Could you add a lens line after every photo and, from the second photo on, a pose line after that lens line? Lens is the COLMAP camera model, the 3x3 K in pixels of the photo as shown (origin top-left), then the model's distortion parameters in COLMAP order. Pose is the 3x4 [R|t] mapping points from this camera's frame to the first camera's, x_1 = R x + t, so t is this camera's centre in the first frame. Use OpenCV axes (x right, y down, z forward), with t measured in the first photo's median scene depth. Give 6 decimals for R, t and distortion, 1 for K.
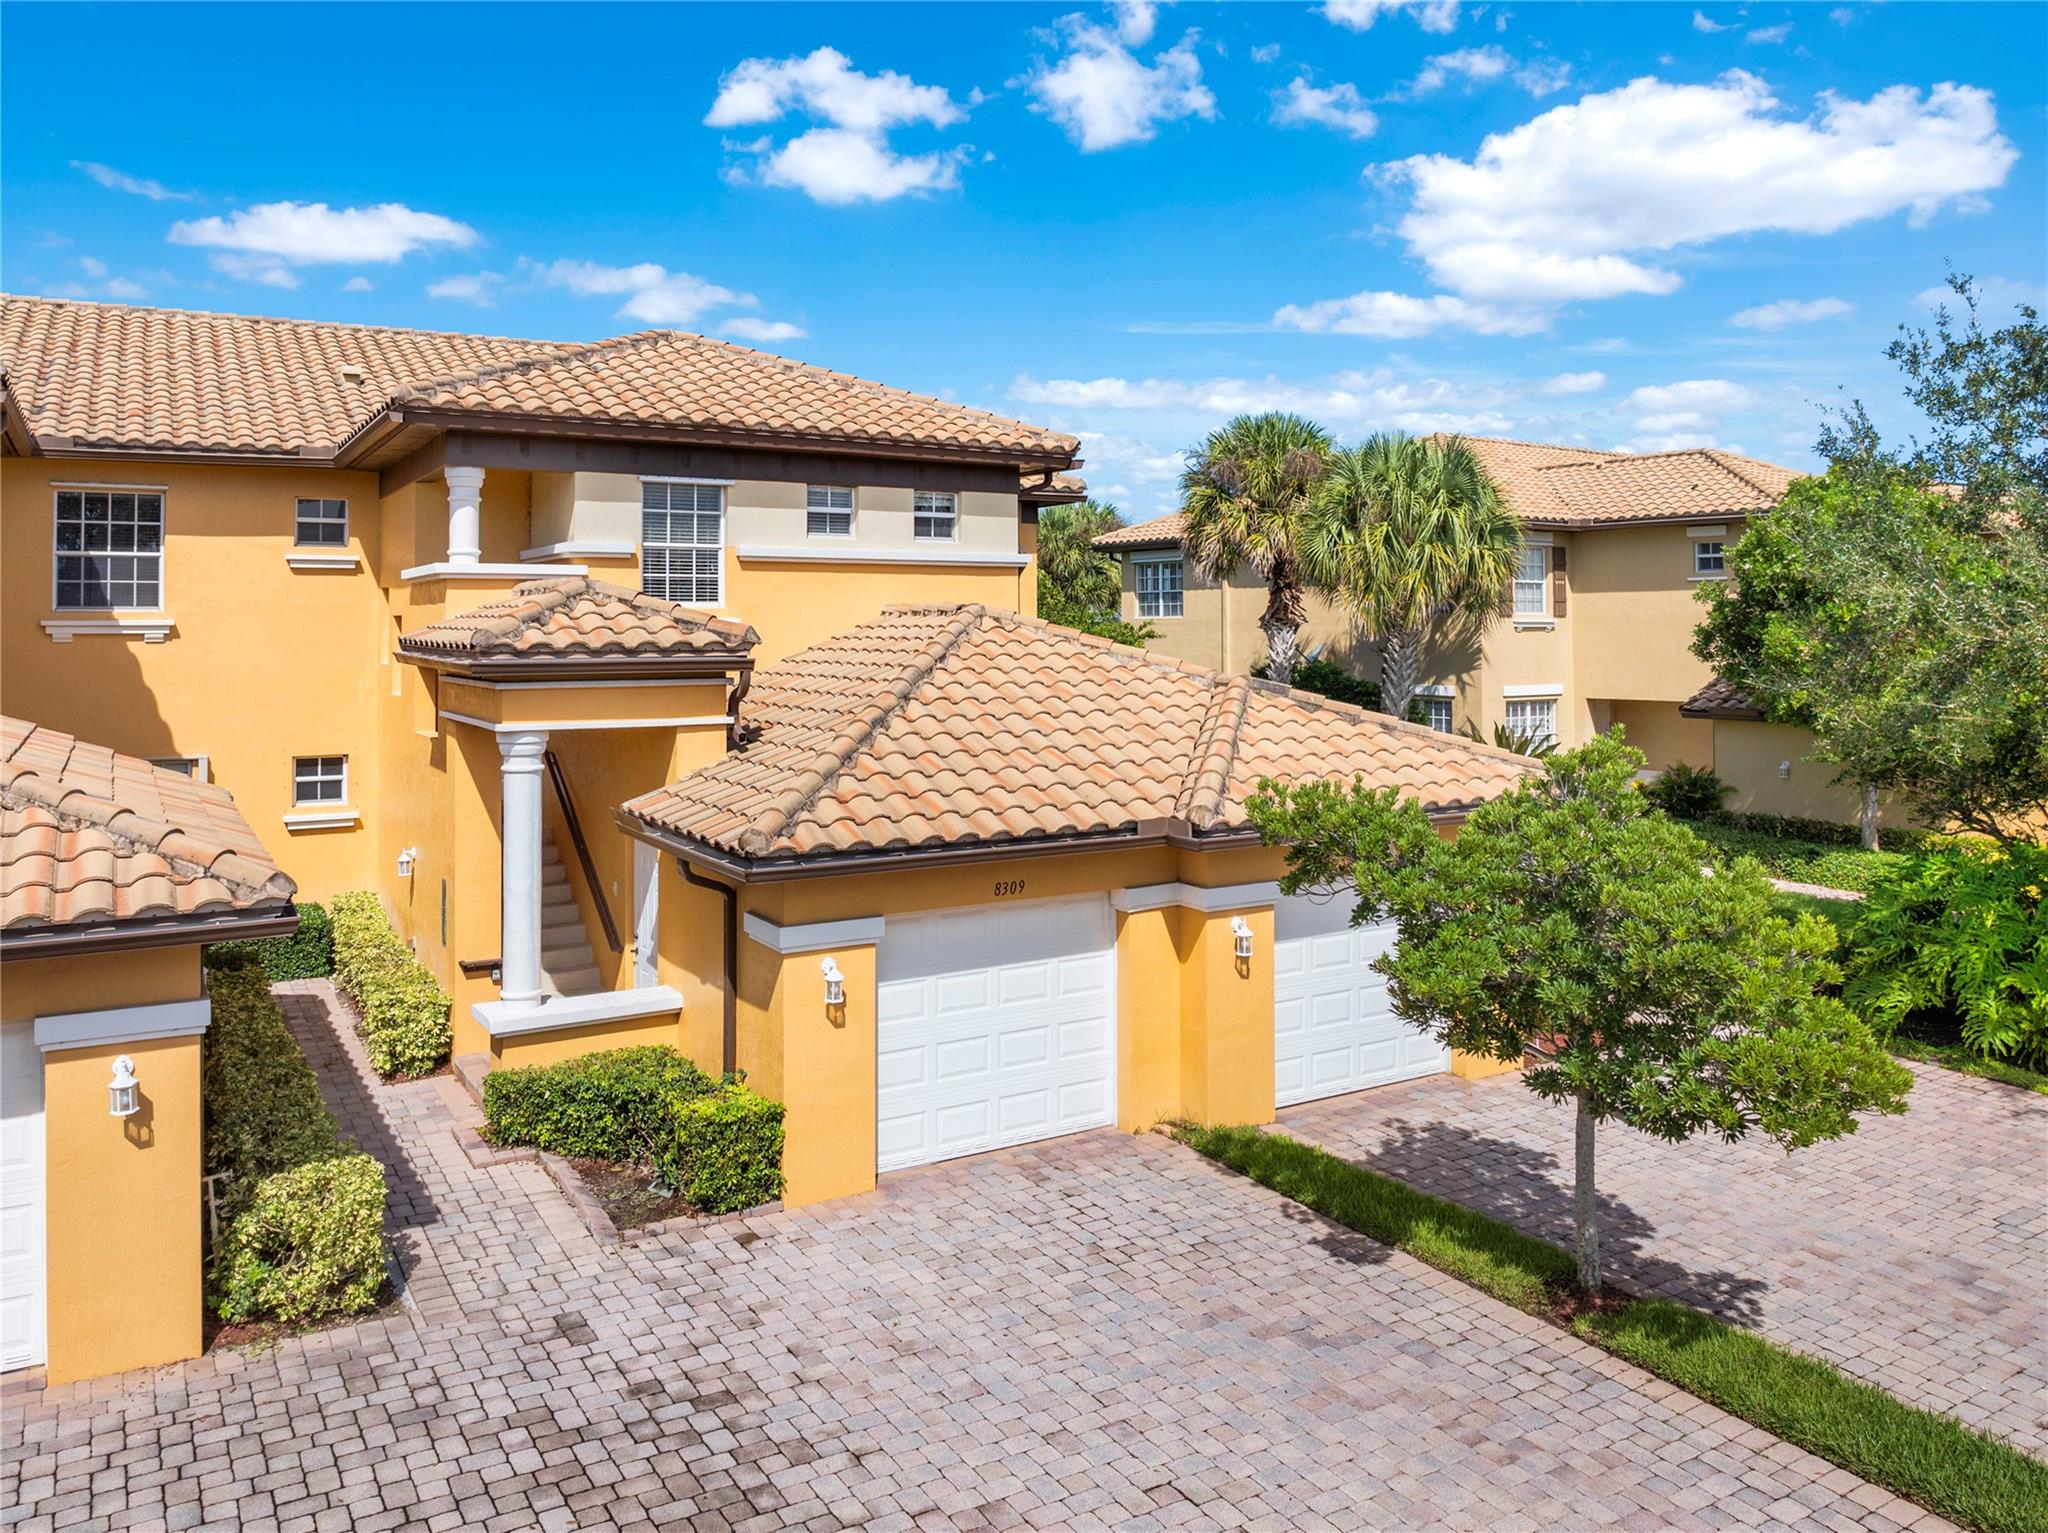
lens RADIAL K [[1476.5, 0, 1020.4], [0, 1476.5, 606.7], [0, 0, 1]] dist [-0.038280, 0.007887]
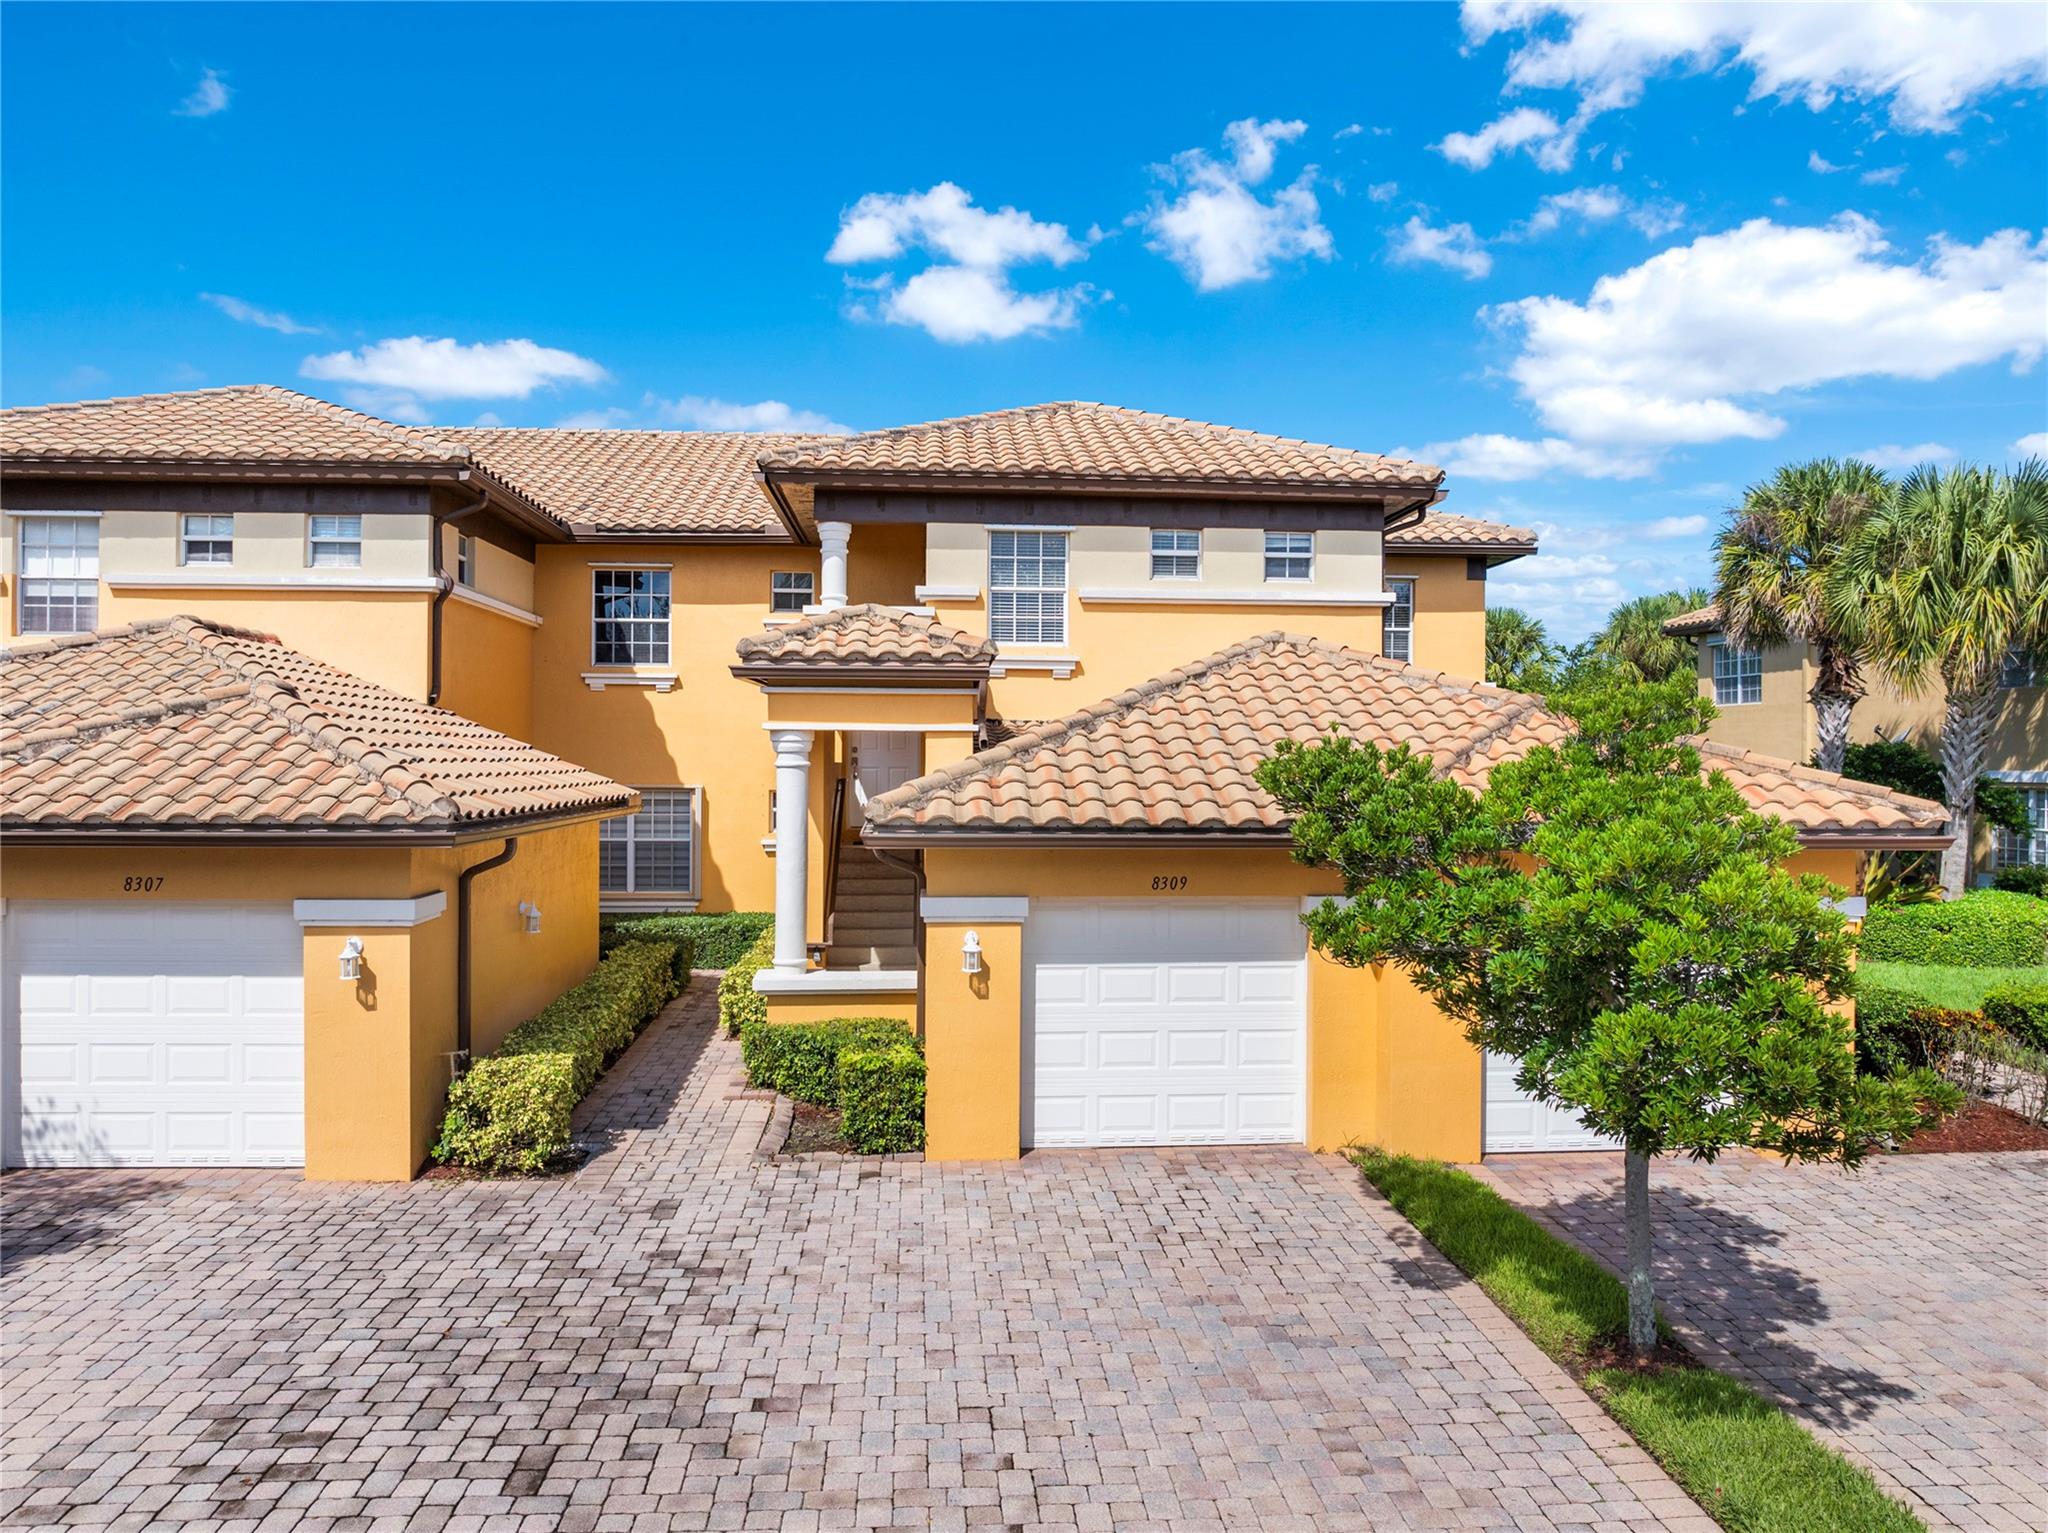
lens RADIAL K [[1425.0, 0, 1068.0], [0, 1425.0, 766.7], [0, 0, 1]] dist [-0.024994, -0.024505]
pose [[0.898666, 0.009215, -0.438537, 0.389798], [-0.000303, 0.999792, 0.020387, 0.103036], [0.438634, -0.018188, 0.898482, 0.118579]]
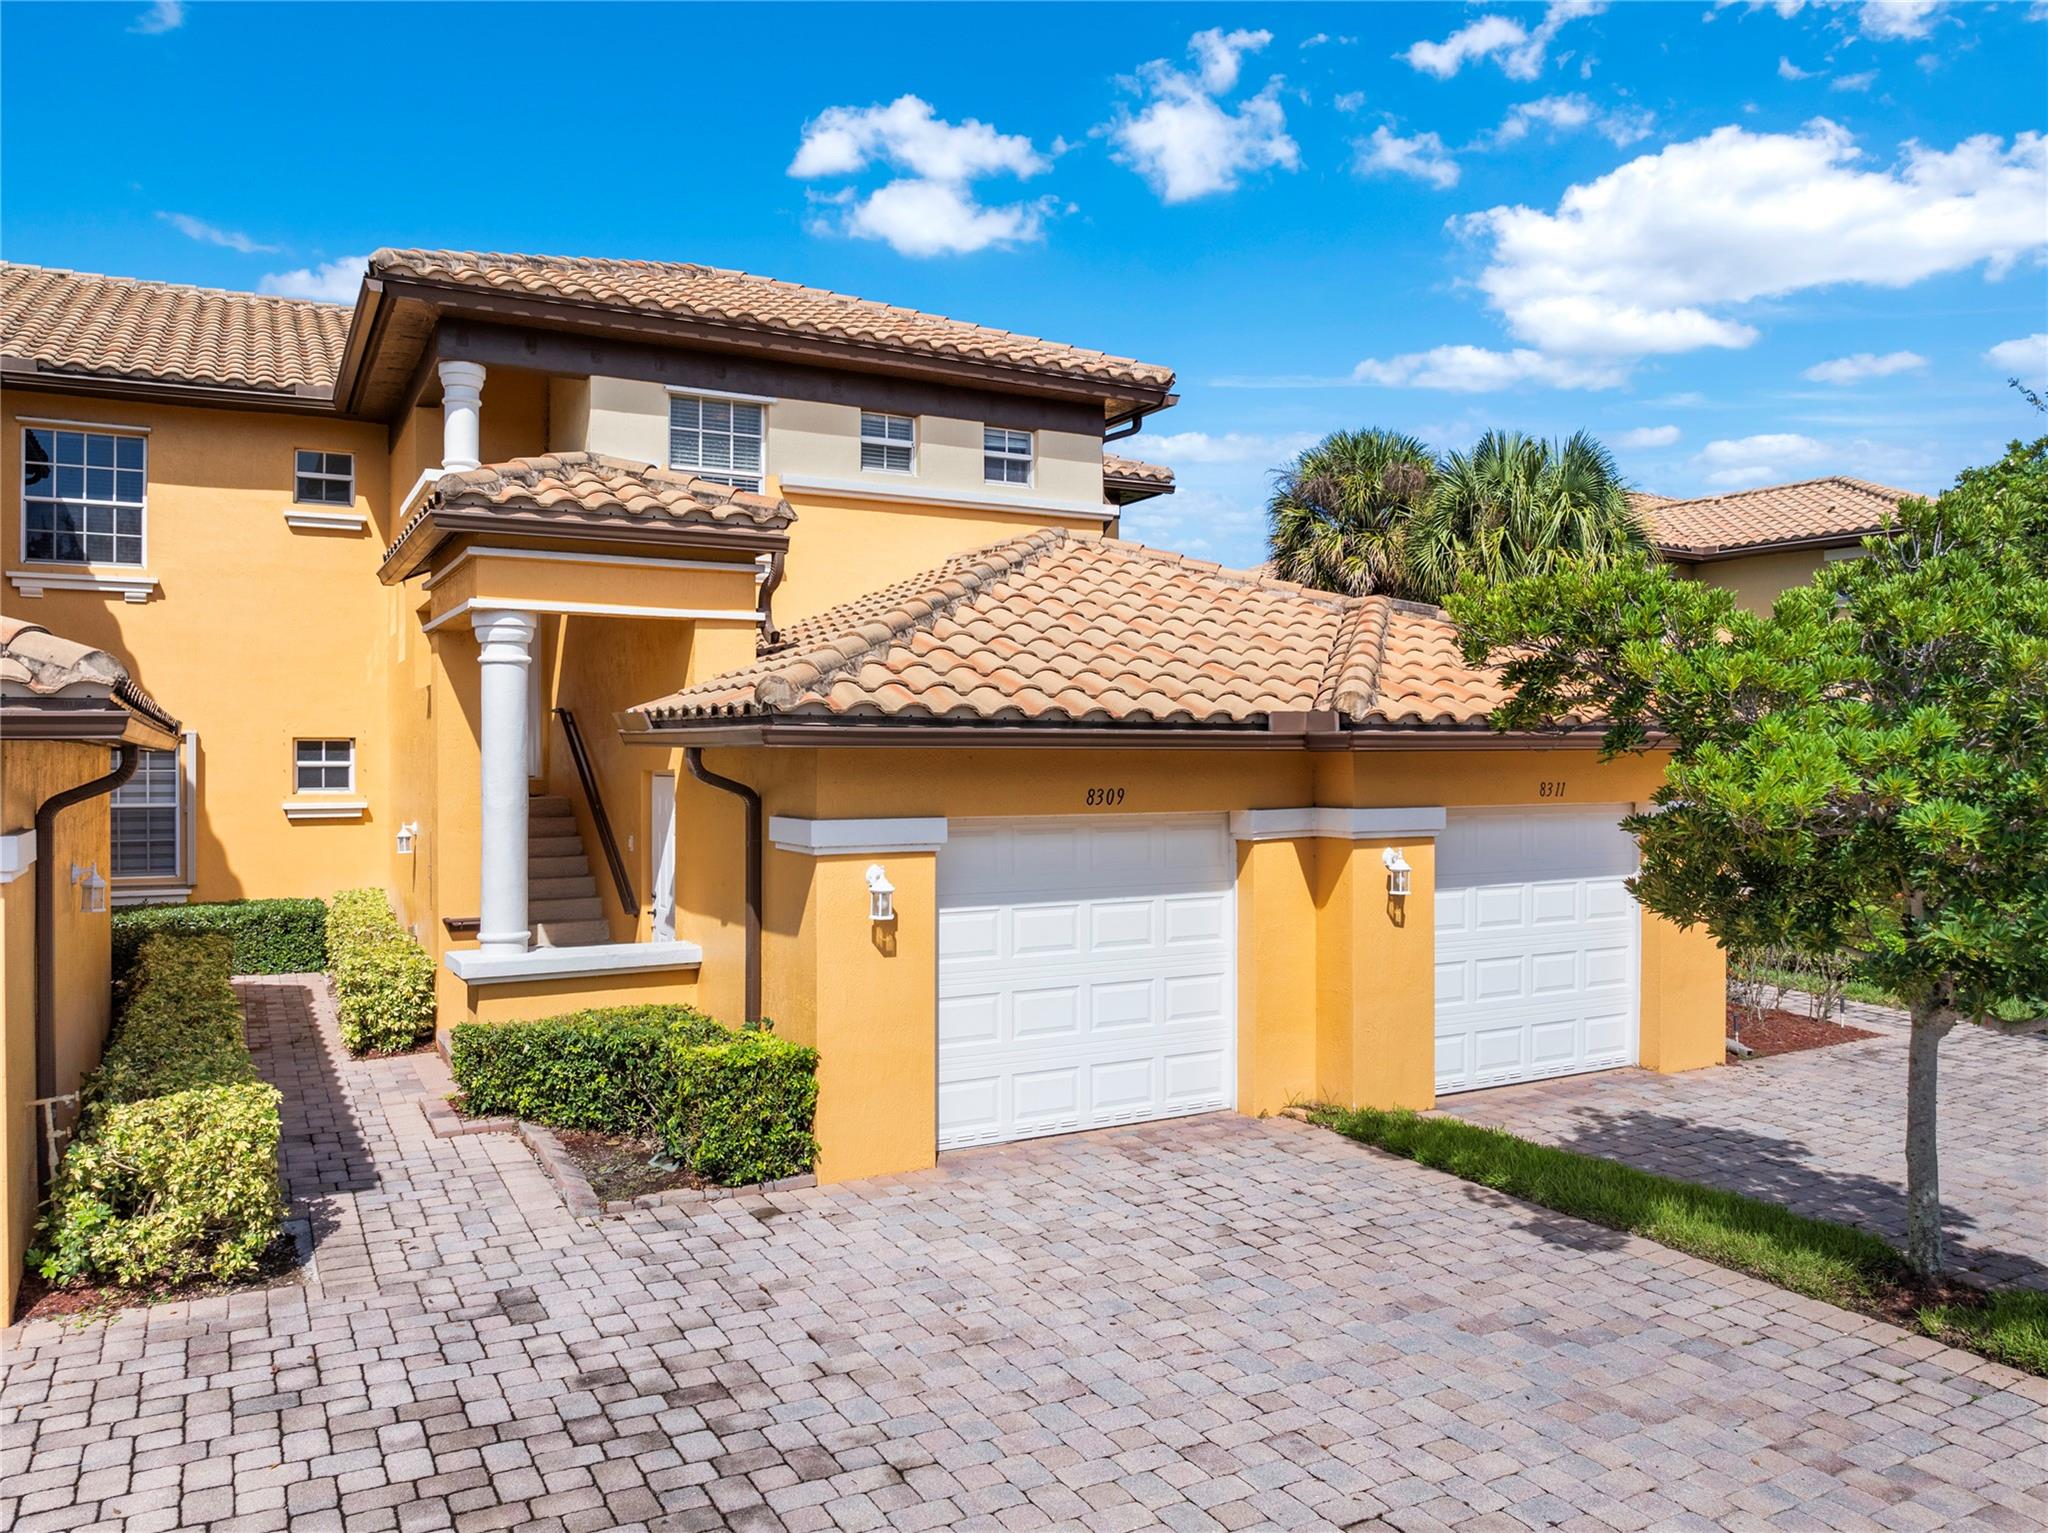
lens RADIAL K [[1436.0, 0, 1024.0], [0, 1436.0, 766.5], [0, 0, 1]] dist [-0.052335, 0.023775]
pose [[0.999031, 0.000370, -0.044019, -0.019098], [0.000527, 0.999792, 0.020370, 0.176532], [0.044017, -0.020373, 0.998823, 0.257708]]
